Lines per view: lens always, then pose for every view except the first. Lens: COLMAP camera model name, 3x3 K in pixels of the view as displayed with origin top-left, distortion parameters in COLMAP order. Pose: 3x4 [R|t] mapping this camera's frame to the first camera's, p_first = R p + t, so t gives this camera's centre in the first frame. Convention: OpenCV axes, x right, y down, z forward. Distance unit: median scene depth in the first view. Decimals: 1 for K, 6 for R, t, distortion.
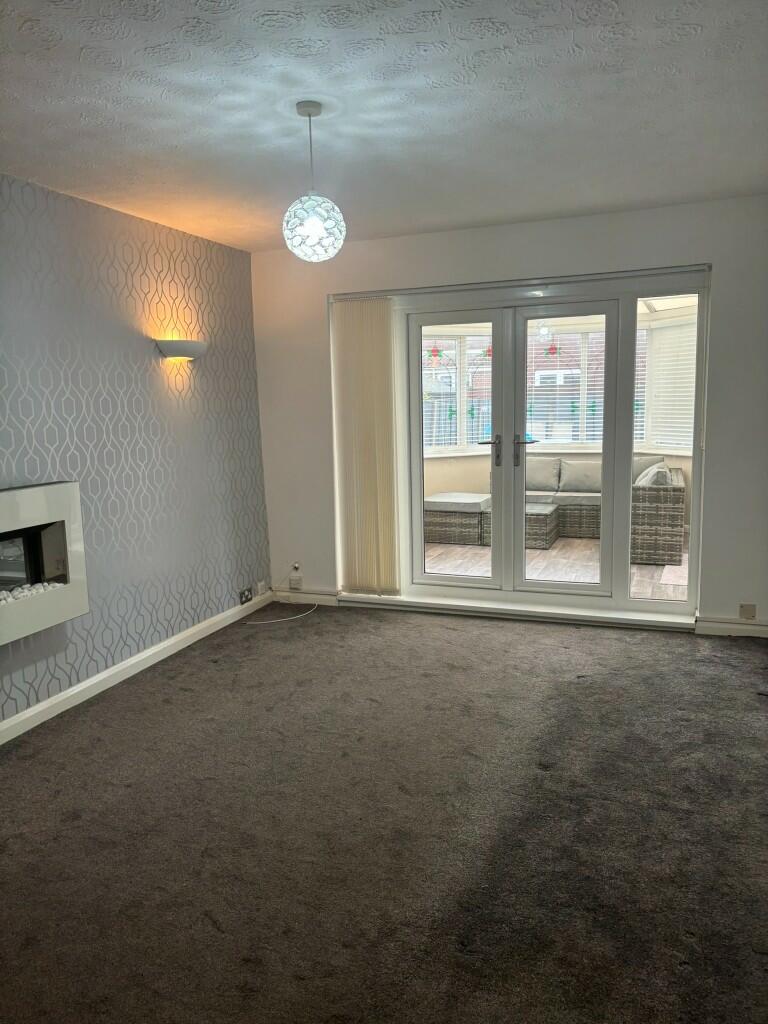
lens RADIAL K [[773.3, 0, 383.2], [0, 773.3, 516.0], [0, 0, 1]] dist [0.049814, -0.054224]
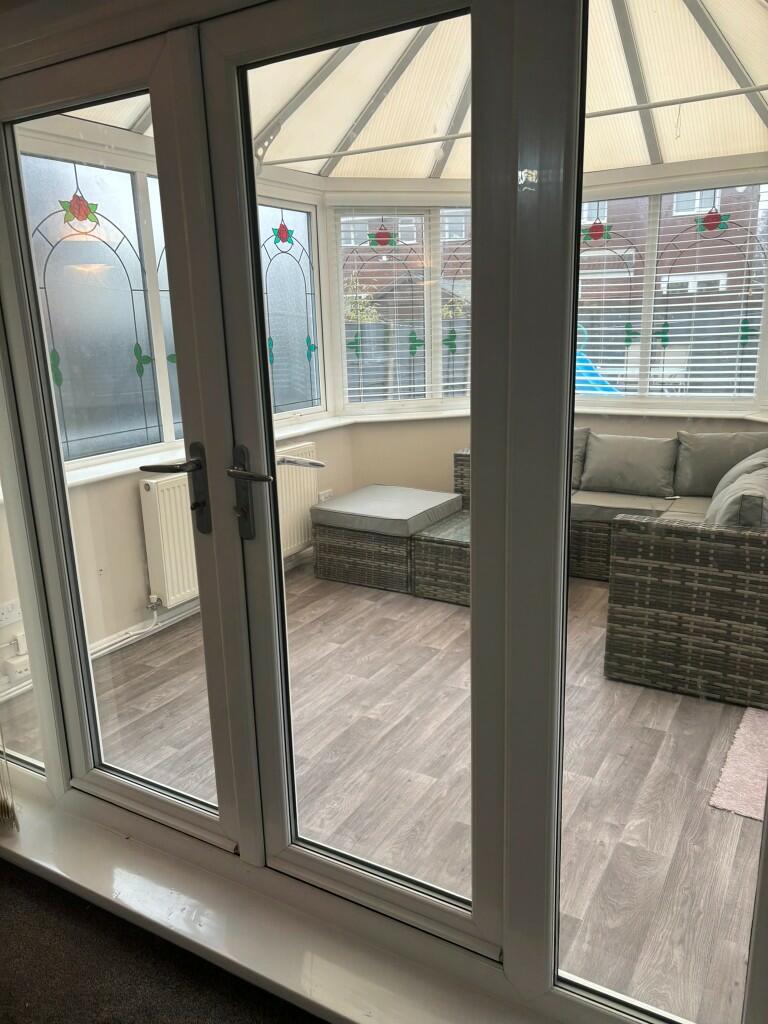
lens RADIAL K [[773.3, 0, 387.8], [0, 773.3, 518.8], [0, 0, 1]] dist [0.050394, -0.057325]
pose [[0.986509, 0.036090, -0.159682, 0.362364], [-0.018325, 0.993611, 0.111358, -0.141915], [0.162681, -0.106930, 0.980867, 0.859663]]
